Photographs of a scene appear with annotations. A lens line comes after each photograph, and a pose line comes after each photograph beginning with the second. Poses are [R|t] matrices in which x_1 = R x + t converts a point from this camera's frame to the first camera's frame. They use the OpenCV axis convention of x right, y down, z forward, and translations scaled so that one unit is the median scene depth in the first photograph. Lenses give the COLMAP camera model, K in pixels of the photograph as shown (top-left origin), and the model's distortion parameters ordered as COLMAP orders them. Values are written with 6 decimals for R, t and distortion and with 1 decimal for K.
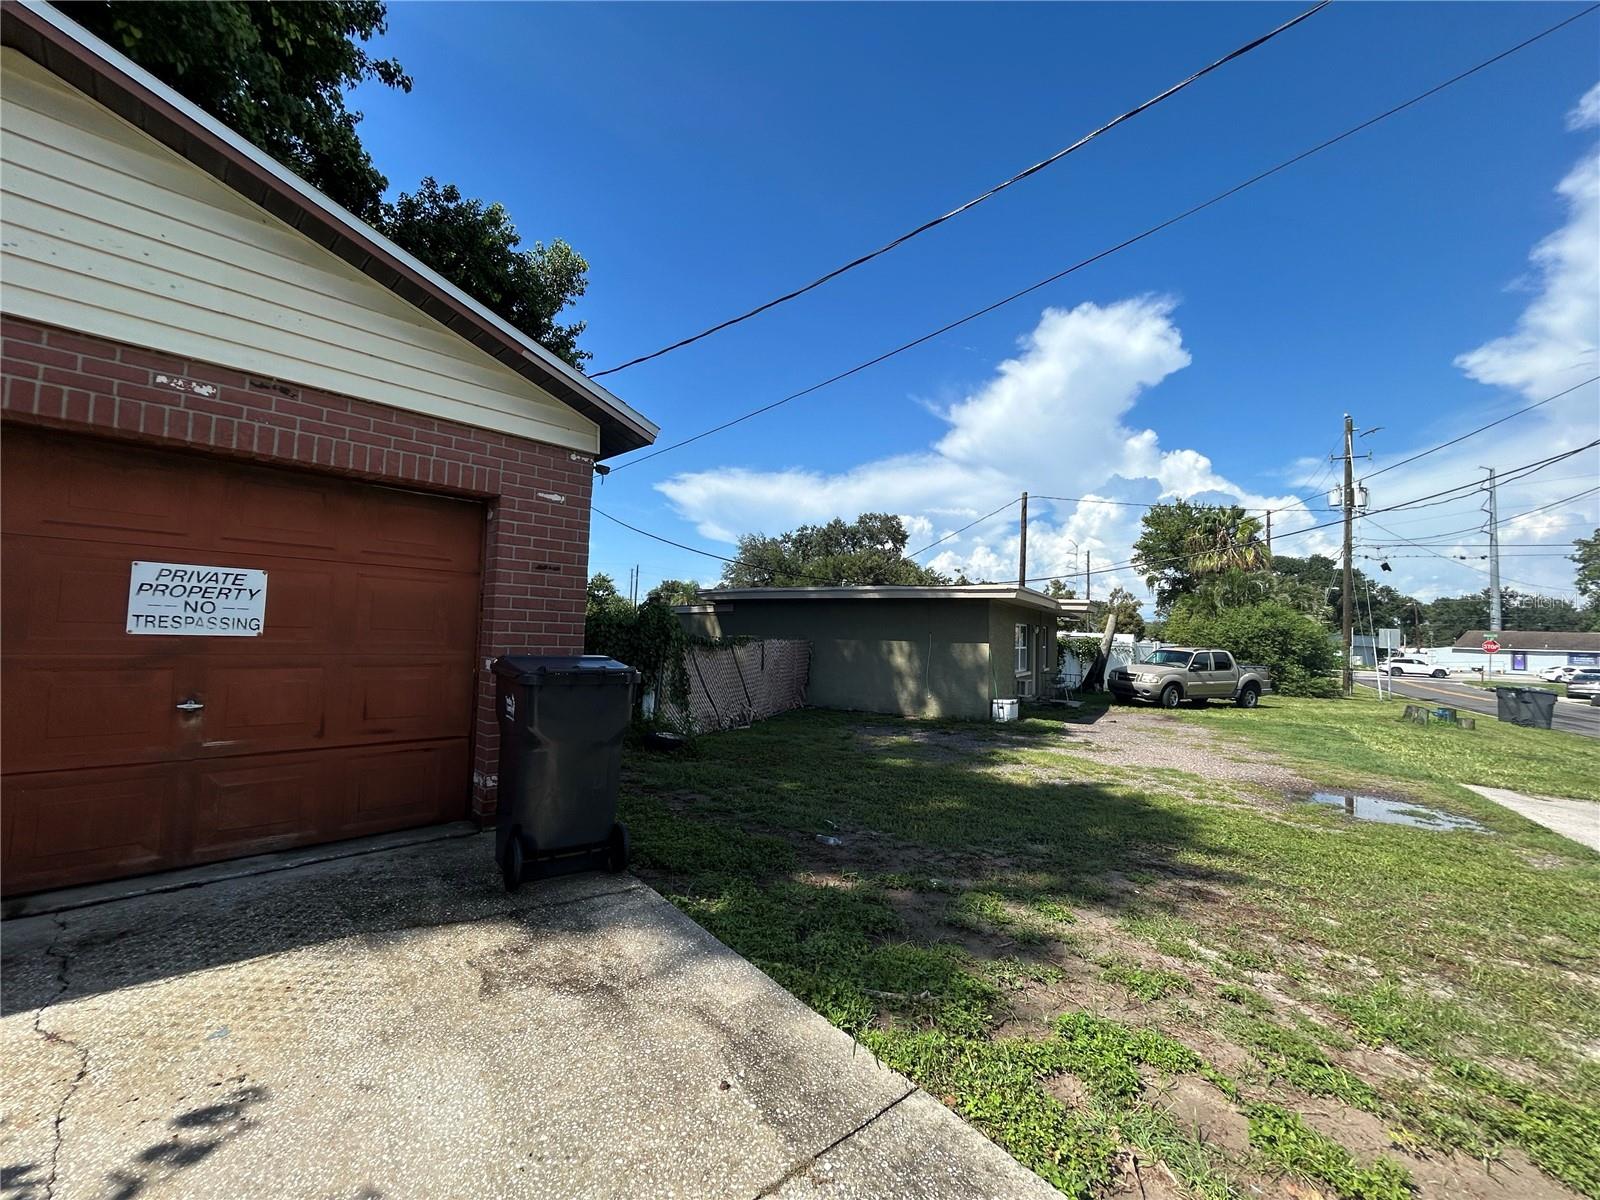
lens RADIAL K [[644.2, 0, 800.0], [0, 644.2, 600.0], [0, 0, 1]] dist [-0.002286, 0.001016]
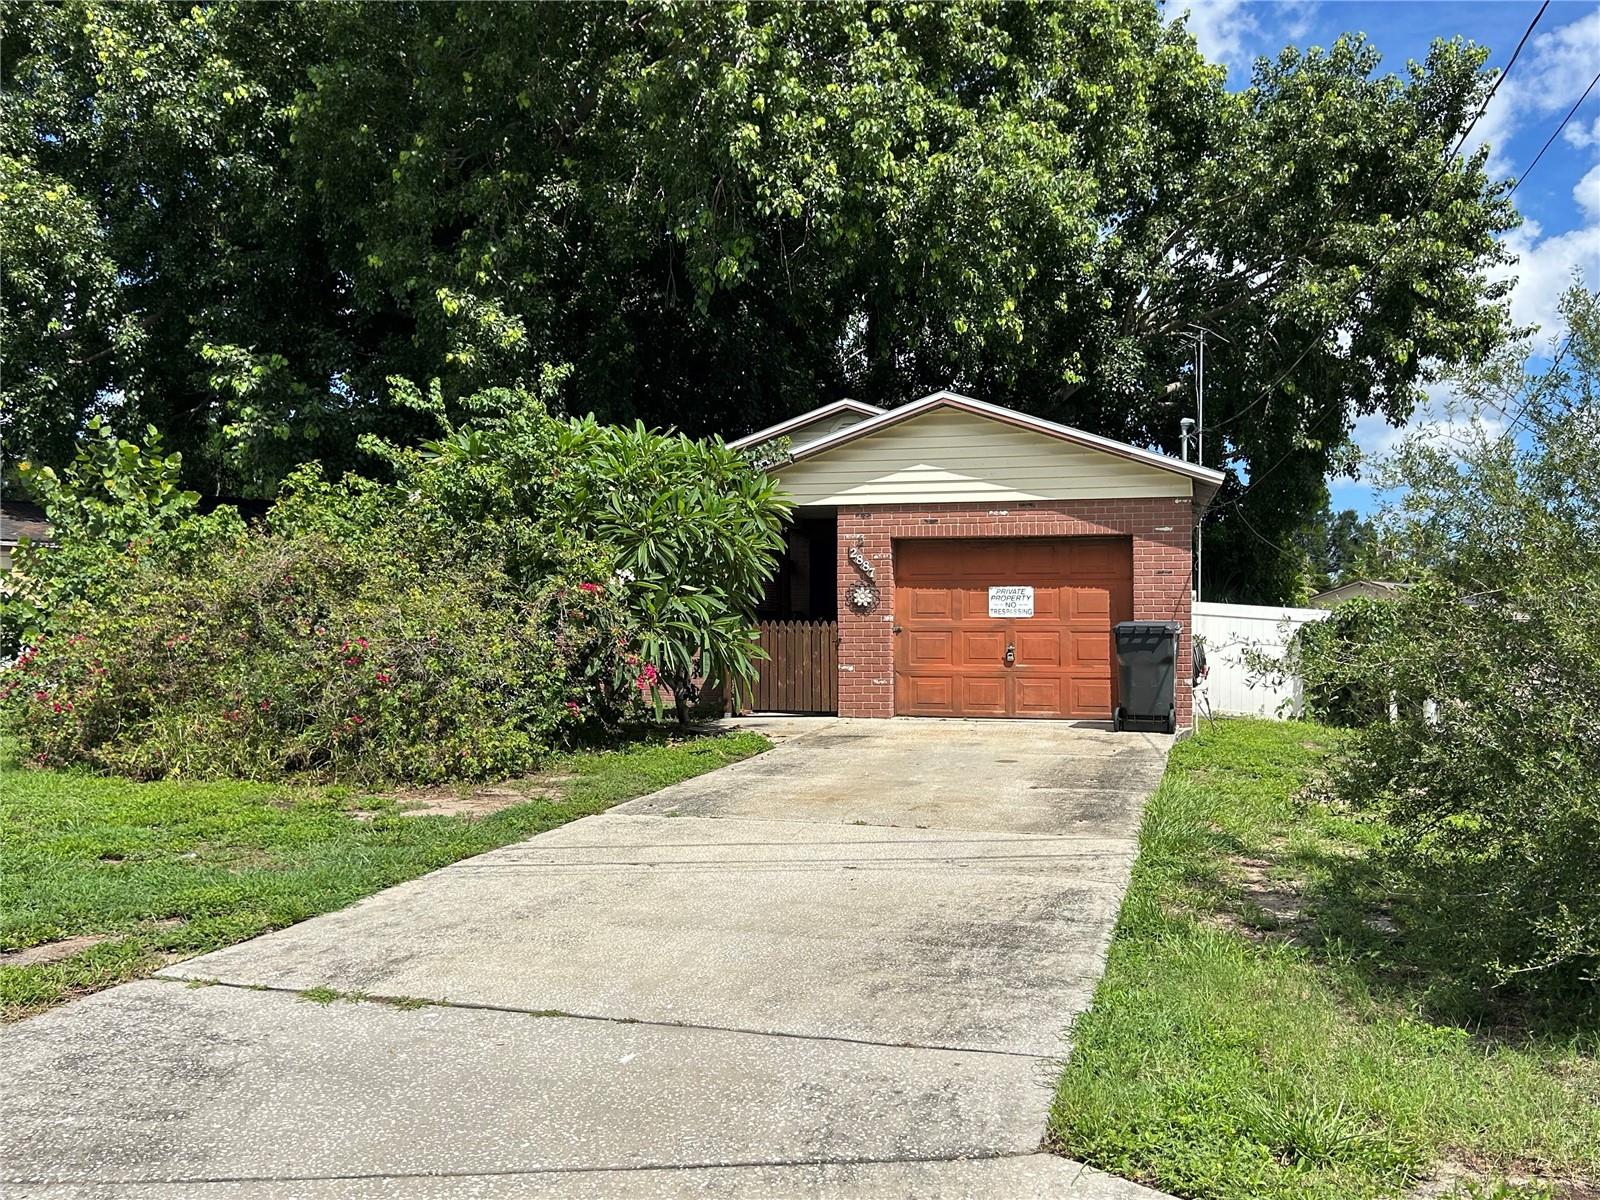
lens RADIAL K [[1342.3, 0, 800.0], [0, 1342.3, 600.0], [0, 0, 1]] dist [0.000744, 0.000025]
pose [[0.500446, -0.031888, -0.865180, 2.362909], [0.063029, 0.998012, -0.000325, -0.043410], [0.863470, -0.054368, 0.501461, -1.705654]]
